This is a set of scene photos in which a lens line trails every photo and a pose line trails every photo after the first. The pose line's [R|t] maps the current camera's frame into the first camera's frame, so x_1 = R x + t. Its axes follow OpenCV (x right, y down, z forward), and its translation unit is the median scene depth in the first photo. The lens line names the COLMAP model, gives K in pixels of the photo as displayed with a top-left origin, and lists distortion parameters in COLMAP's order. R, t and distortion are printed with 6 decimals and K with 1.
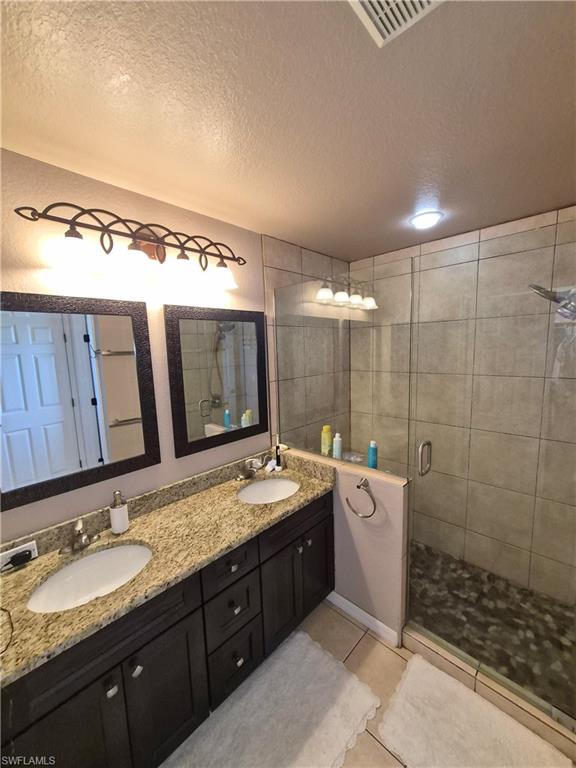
lens RADIAL K [[299.4, 0, 288.0], [0, 299.4, 384.0], [0, 0, 1]] dist [-0.000506, 0.000619]
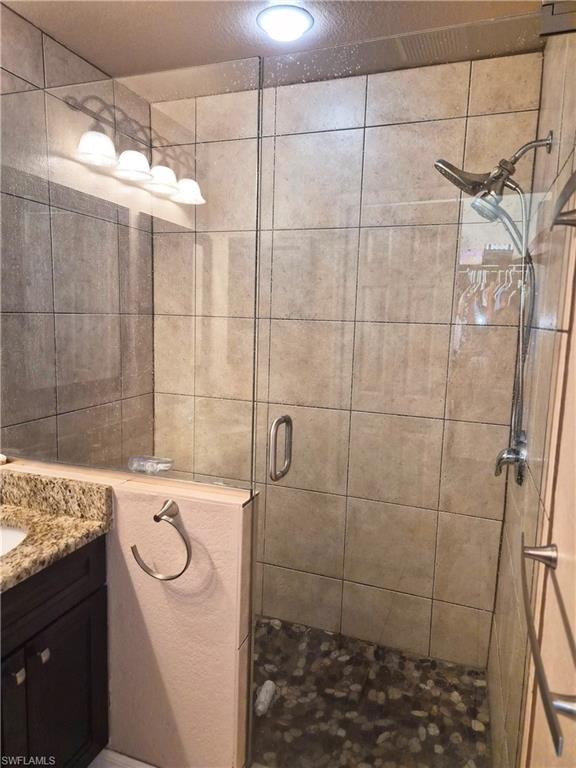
lens RADIAL K [[514.6, 0, 275.0], [0, 514.6, 374.1], [0, 0, 1]] dist [0.077161, -0.075101]
pose [[0.916482, 0.004817, 0.400047, 0.058543], [-0.004560, 0.999988, -0.001594, 0.088947], [-0.400050, -0.000364, 0.916493, 0.118530]]
